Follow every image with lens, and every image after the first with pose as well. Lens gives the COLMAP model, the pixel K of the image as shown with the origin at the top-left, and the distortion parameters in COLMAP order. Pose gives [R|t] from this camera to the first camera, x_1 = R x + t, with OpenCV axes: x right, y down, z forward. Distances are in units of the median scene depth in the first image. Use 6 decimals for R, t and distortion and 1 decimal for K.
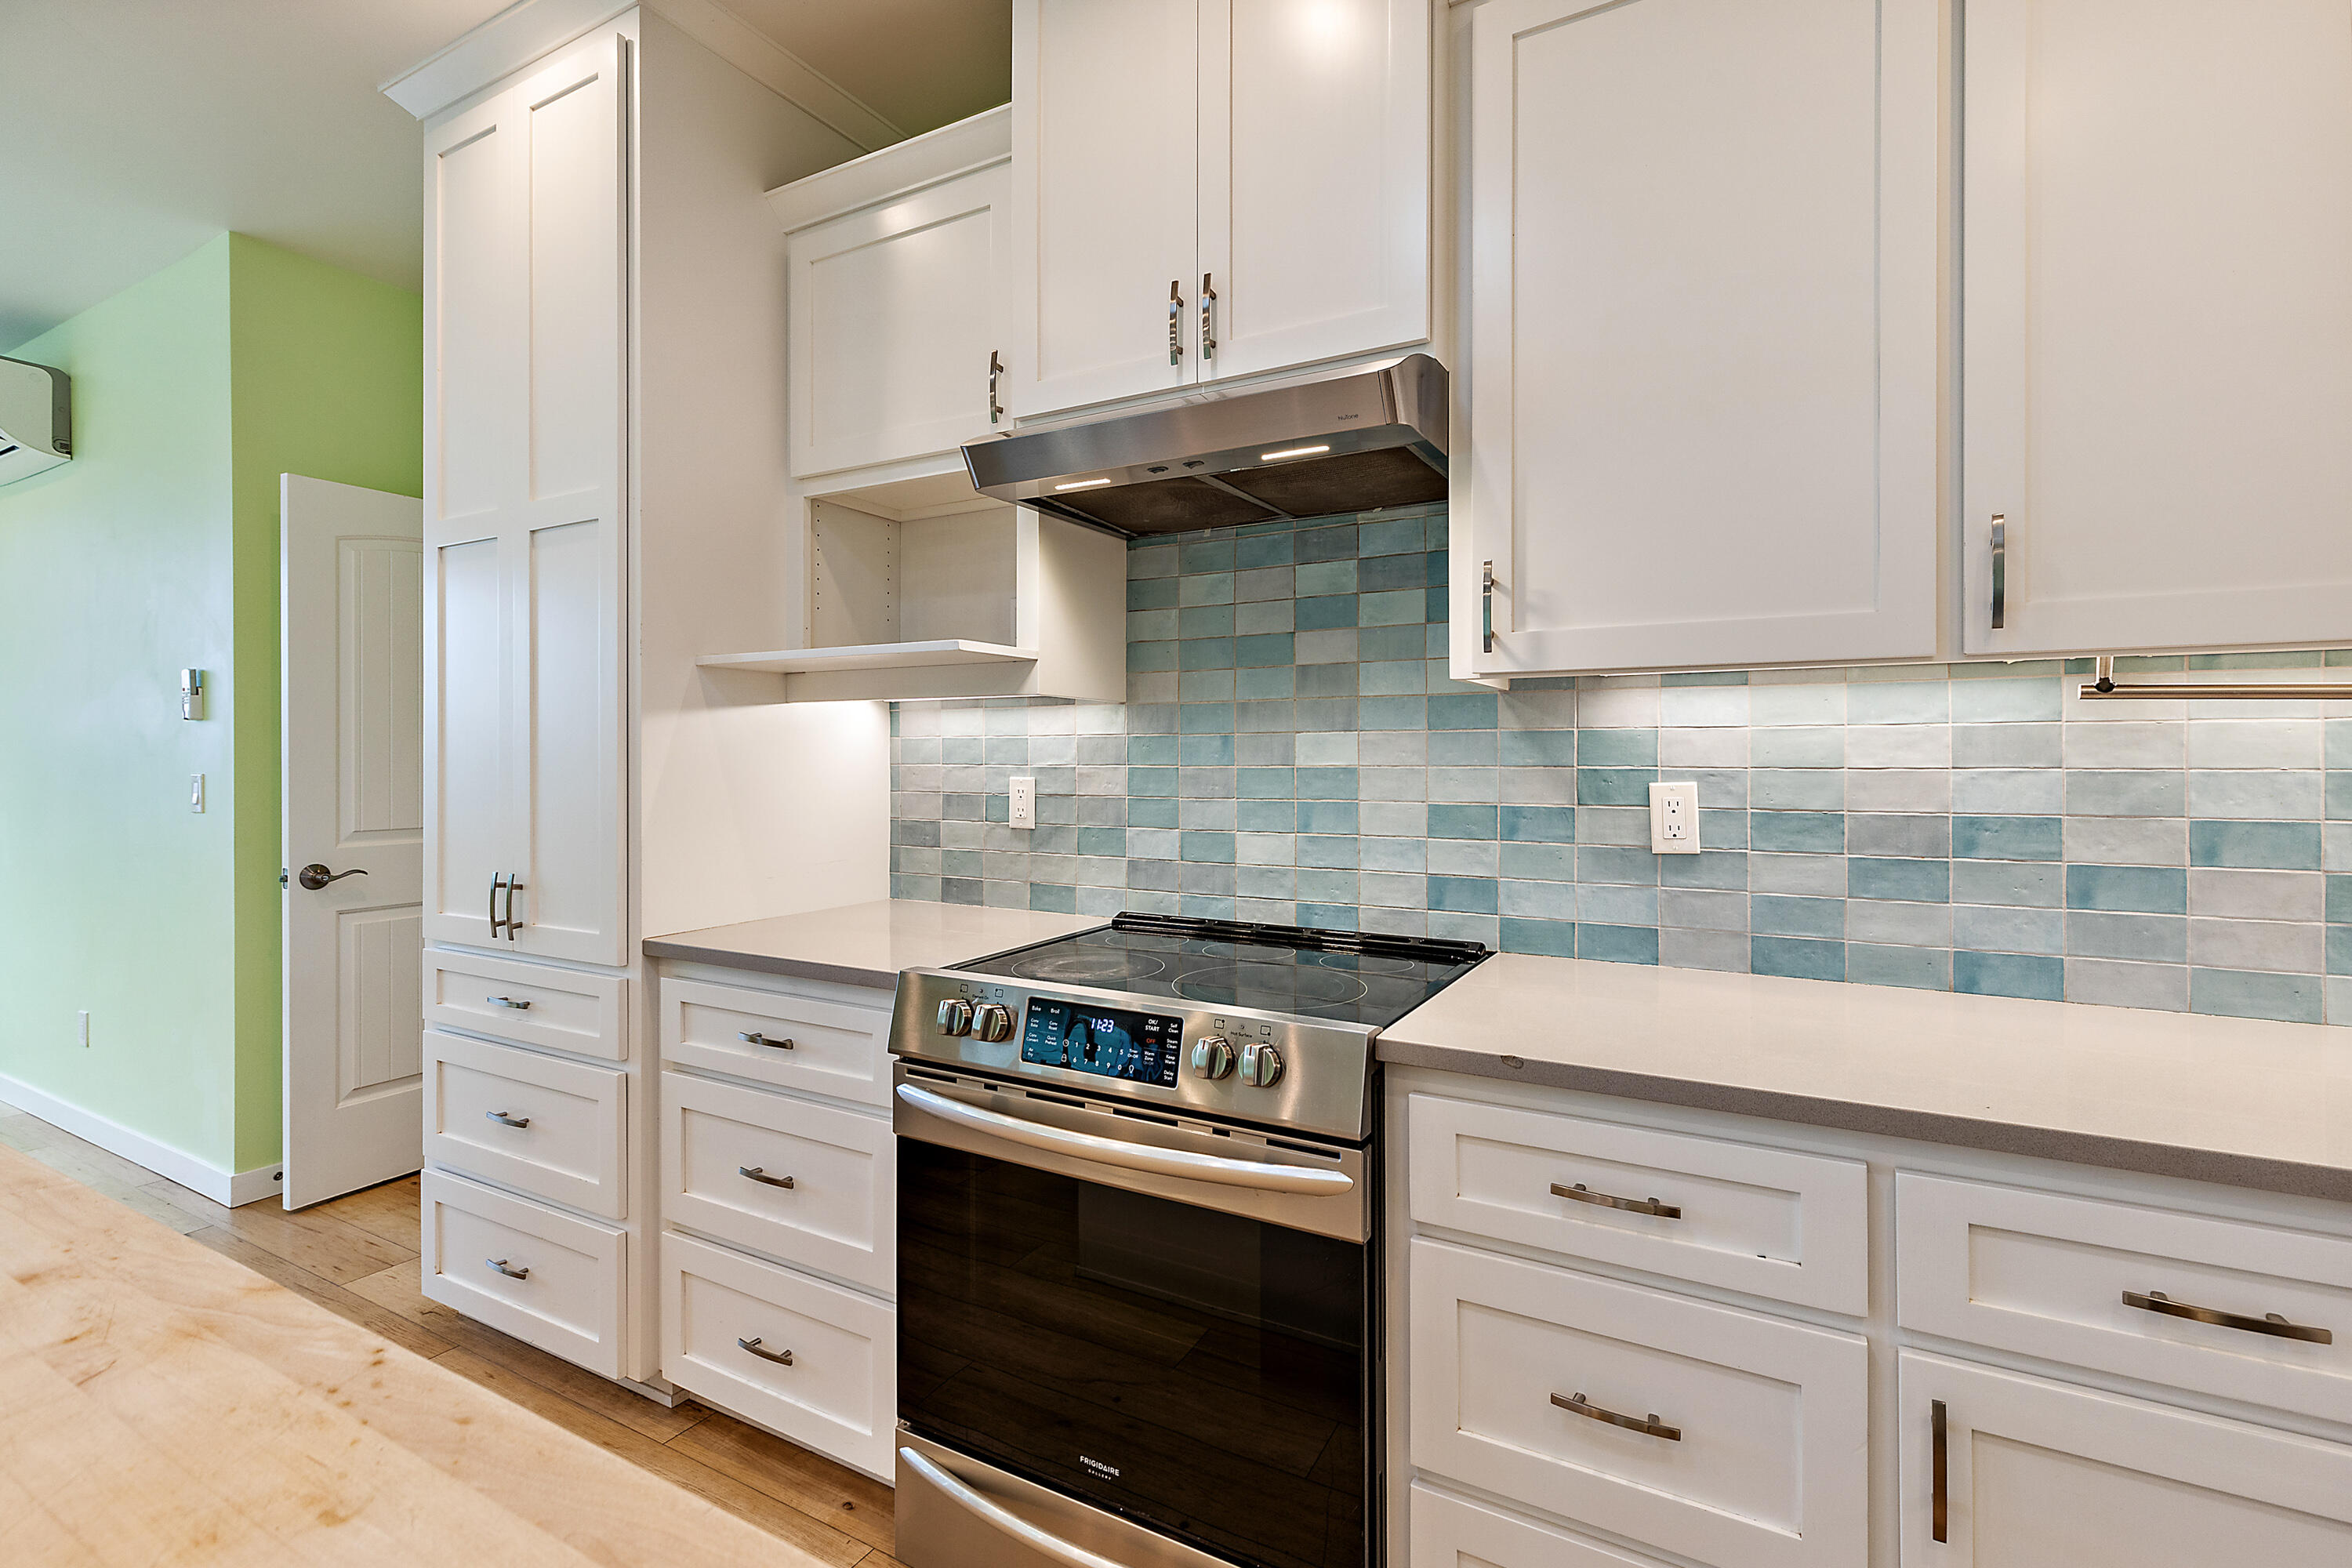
lens RADIAL K [[1071.9, 0, 1183.6], [0, 1071.9, 761.3], [0, 0, 1]] dist [0.003029, -0.000269]
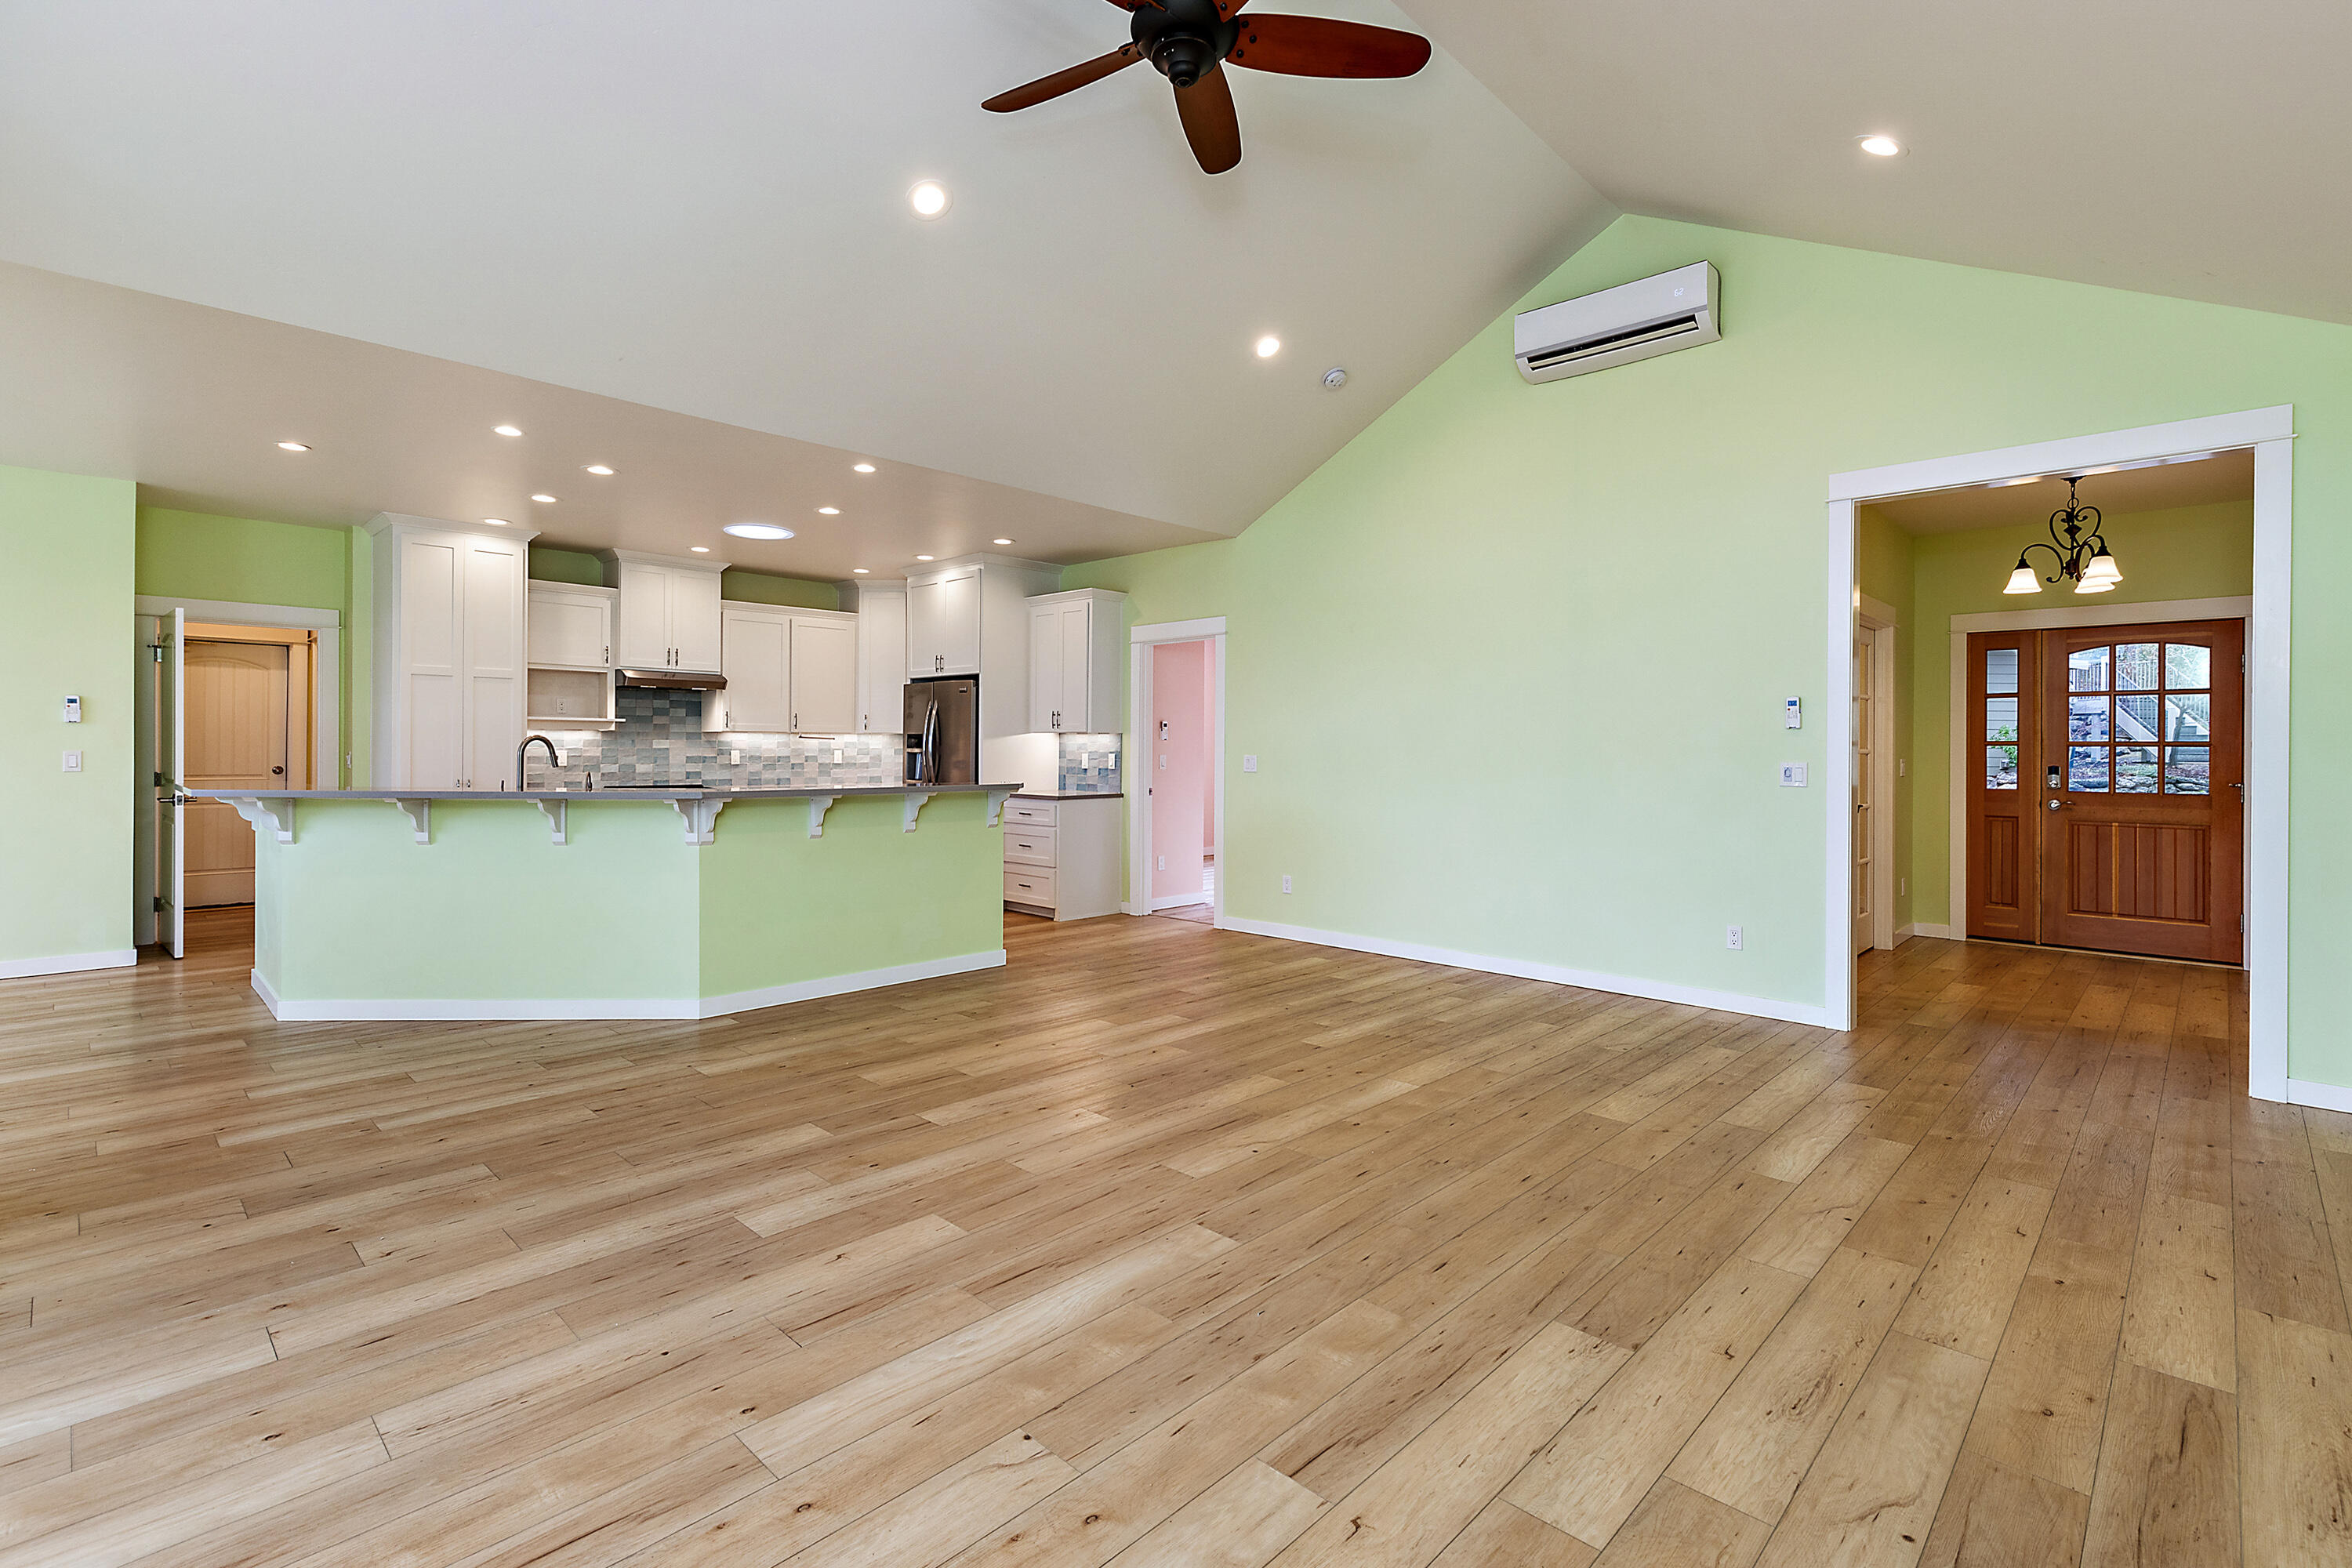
lens RADIAL K [[1071.9, 0, 1177.2], [0, 1071.9, 744.1], [0, 0, 1]] dist [0.003029, -0.000269]
pose [[0.256951, 0.001503, 0.966423, -3.902437], [-0.007216, 0.999974, 0.000363, -0.029909], [-0.966397, -0.007067, 0.256955, -2.346209]]
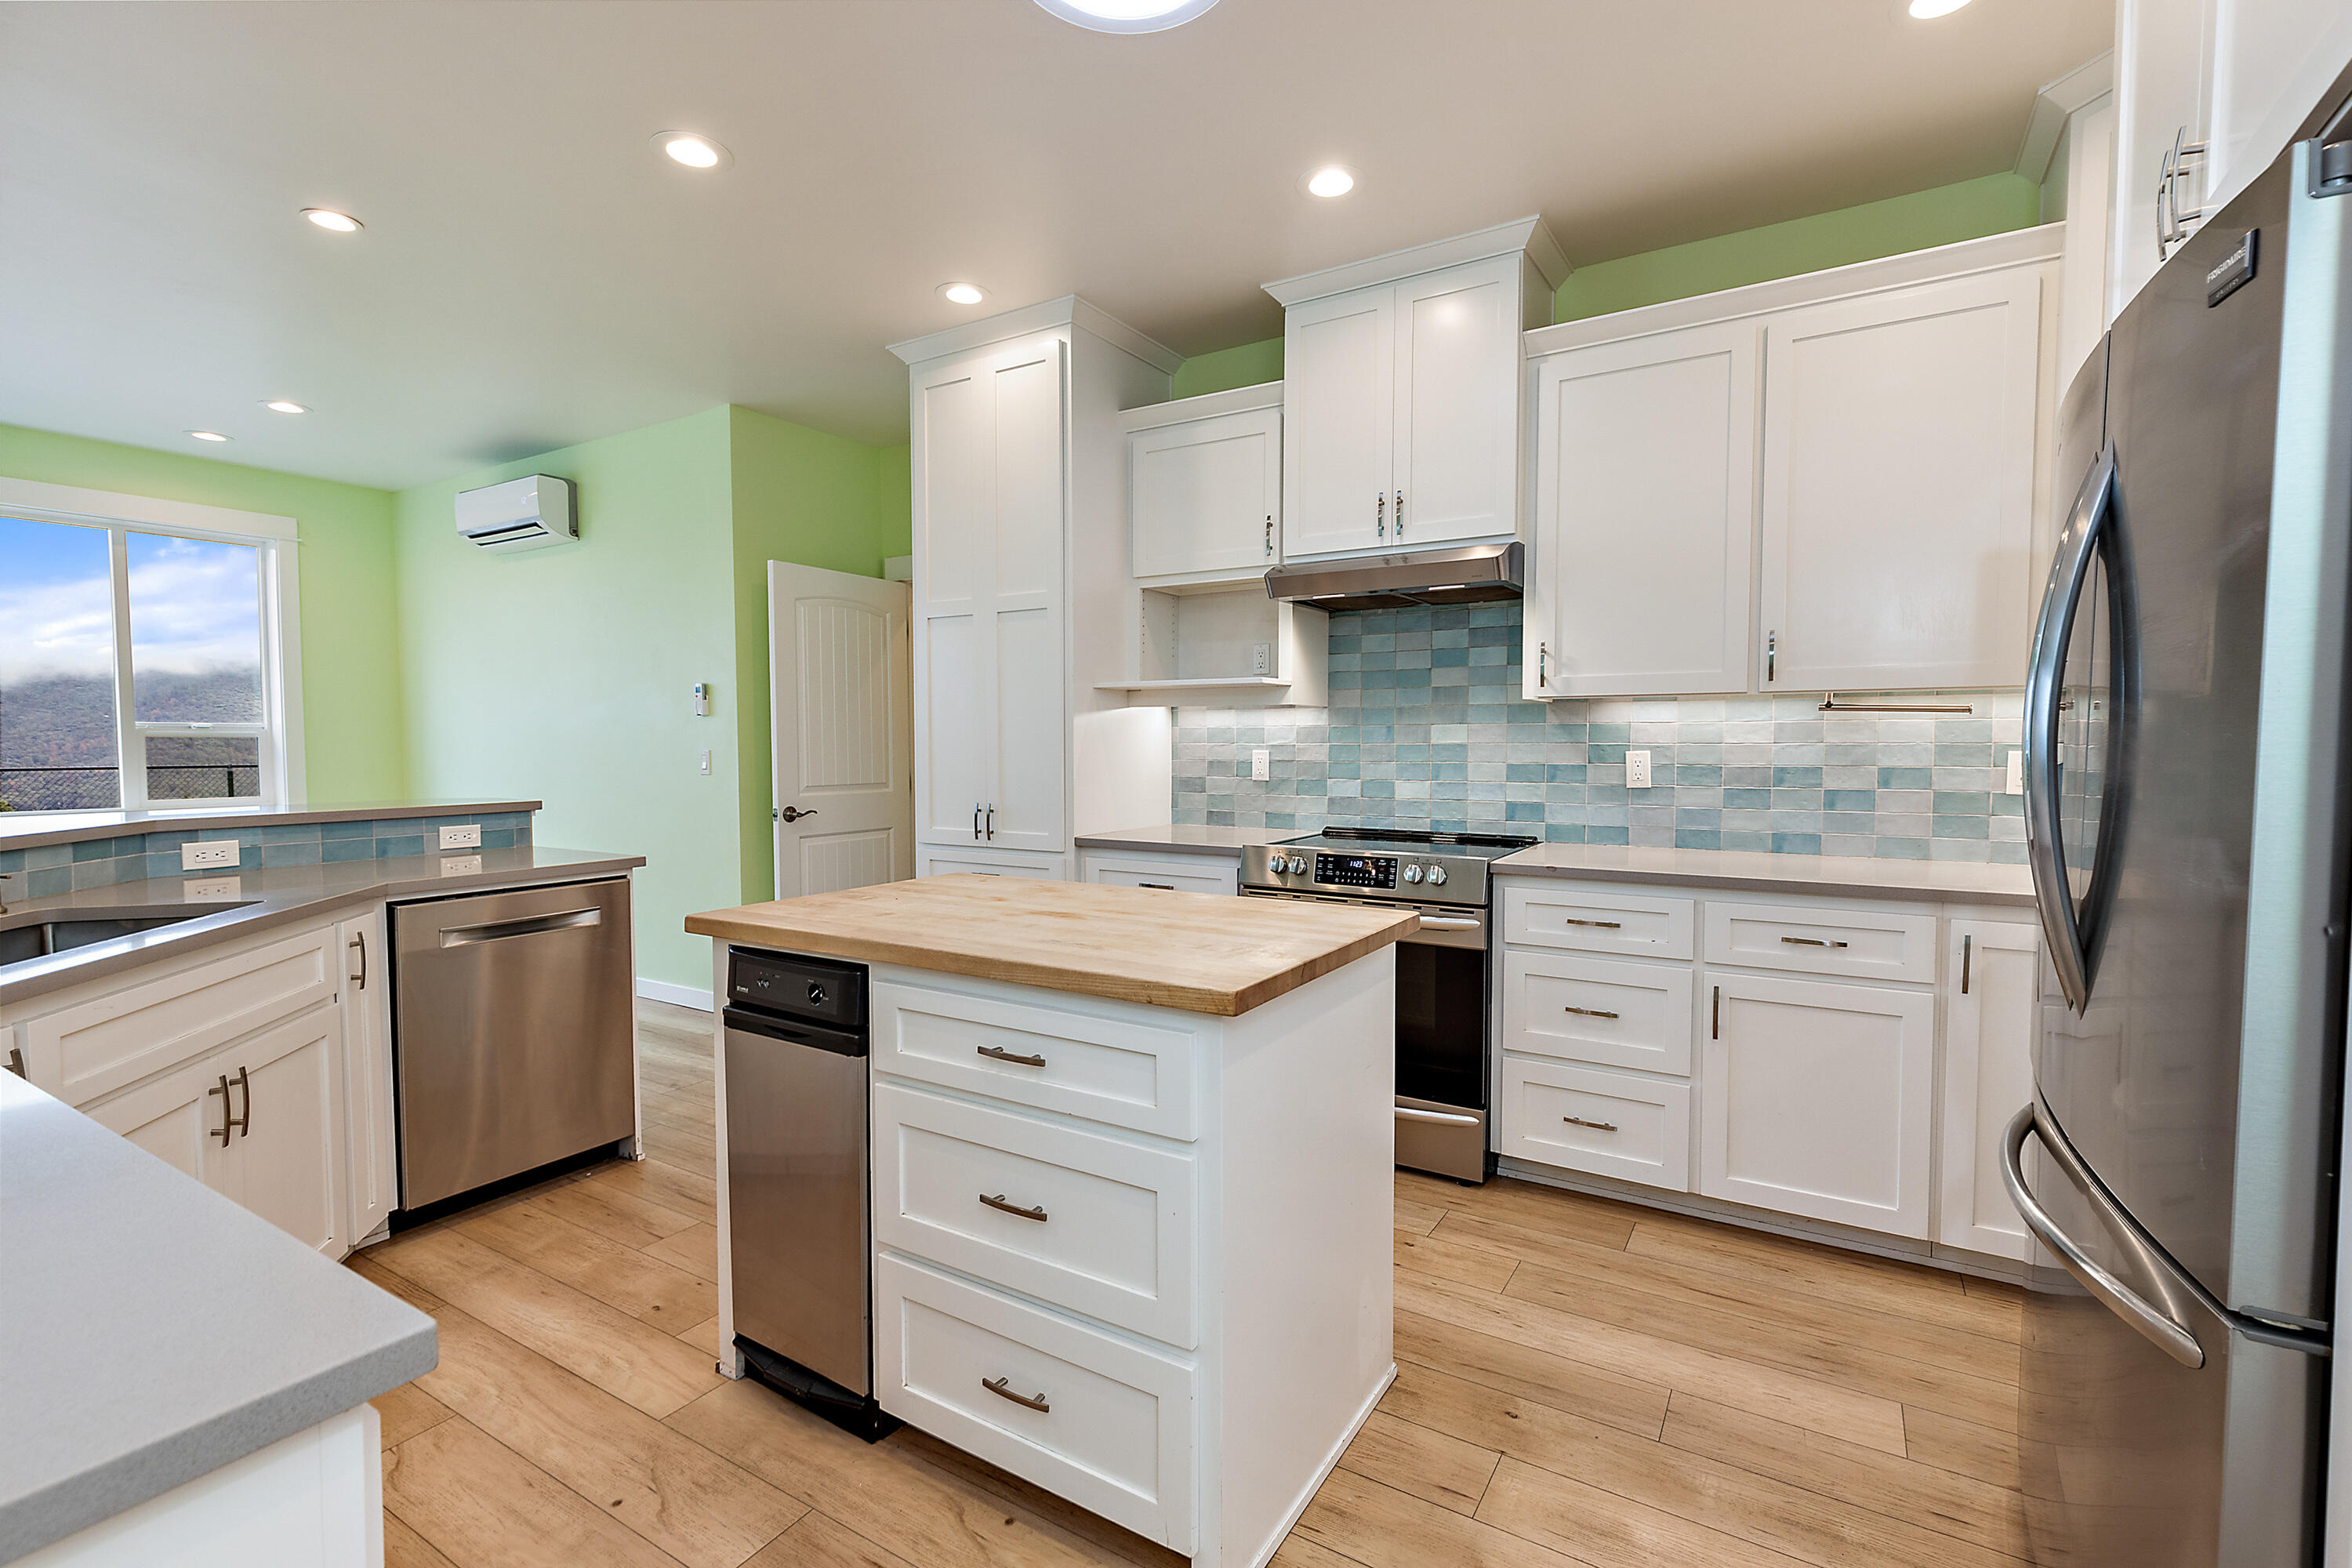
lens RADIAL K [[1071.9, 0, 1166.5], [0, 1071.9, 797.3], [0, 0, 1]] dist [0.003029, -0.000269]
pose [[0.998813, 0.002156, -0.048664, -0.286259], [0.000225, 0.998805, 0.048871, 0.007769], [0.048711, -0.048824, 0.997619, -0.935214]]
